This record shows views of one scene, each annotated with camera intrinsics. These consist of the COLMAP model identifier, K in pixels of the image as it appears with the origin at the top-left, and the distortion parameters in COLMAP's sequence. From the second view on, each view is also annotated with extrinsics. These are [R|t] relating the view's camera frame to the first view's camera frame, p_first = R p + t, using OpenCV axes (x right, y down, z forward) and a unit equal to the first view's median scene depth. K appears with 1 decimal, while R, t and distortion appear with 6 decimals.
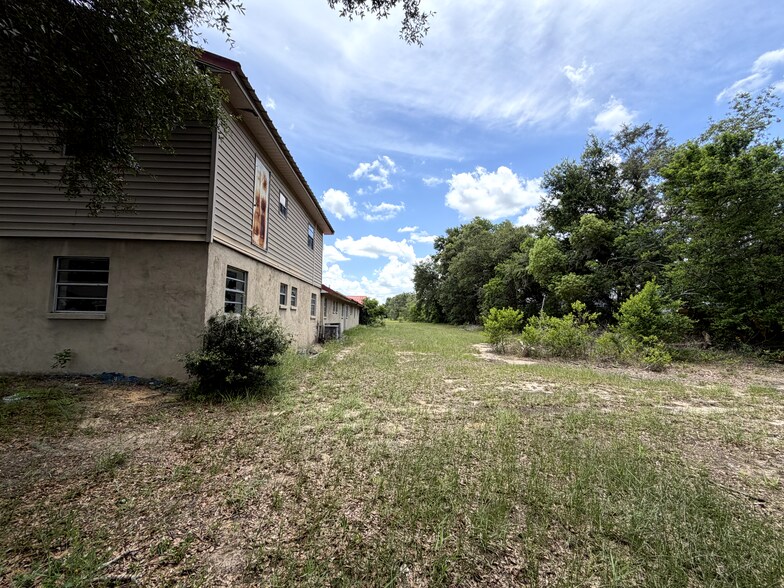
lens RADIAL K [[314.1, 0, 390.3], [0, 314.1, 293.7], [0, 0, 1]] dist [-0.001712, 0.000646]
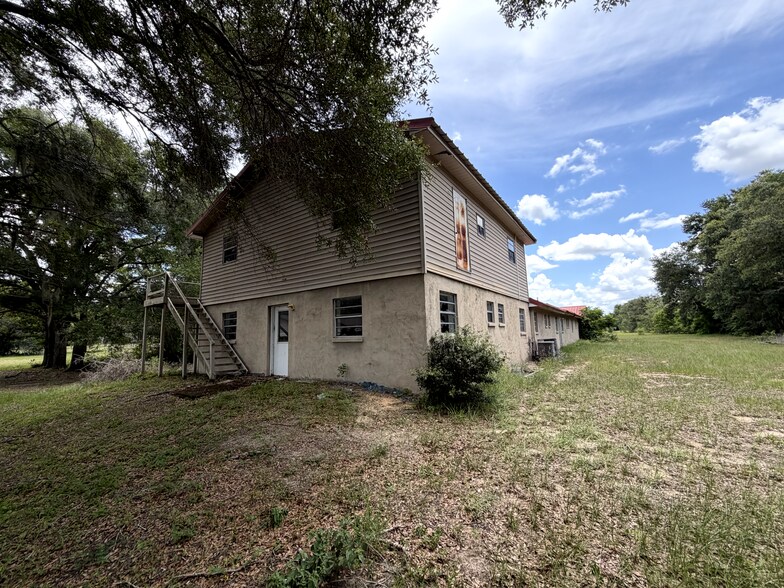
lens RADIAL K [[314.1, 0, 388.0], [0, 314.1, 294.0], [0, 0, 1]] dist [-0.001712, 0.000646]
pose [[0.801003, -0.114371, -0.587634, -0.001691], [0.083629, 0.993334, -0.079338, -0.002229], [0.592791, 0.014407, 0.805228, -0.009060]]
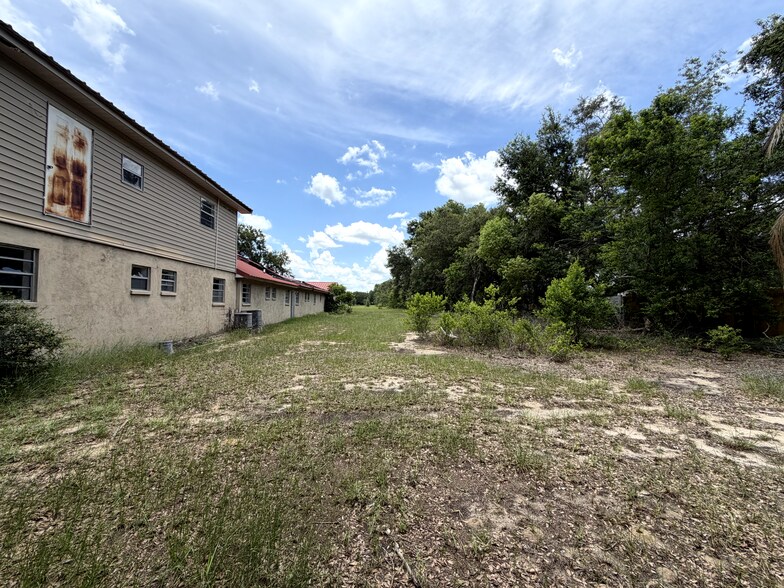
lens RADIAL K [[314.1, 0, 391.5], [0, 314.1, 293.7], [0, 0, 1]] dist [-0.001712, 0.000646]
pose [[0.999667, -0.005246, 0.025279, 0.220960], [0.004192, 0.999127, 0.041570, 0.008183], [-0.025475, -0.041450, 0.998816, 0.078247]]
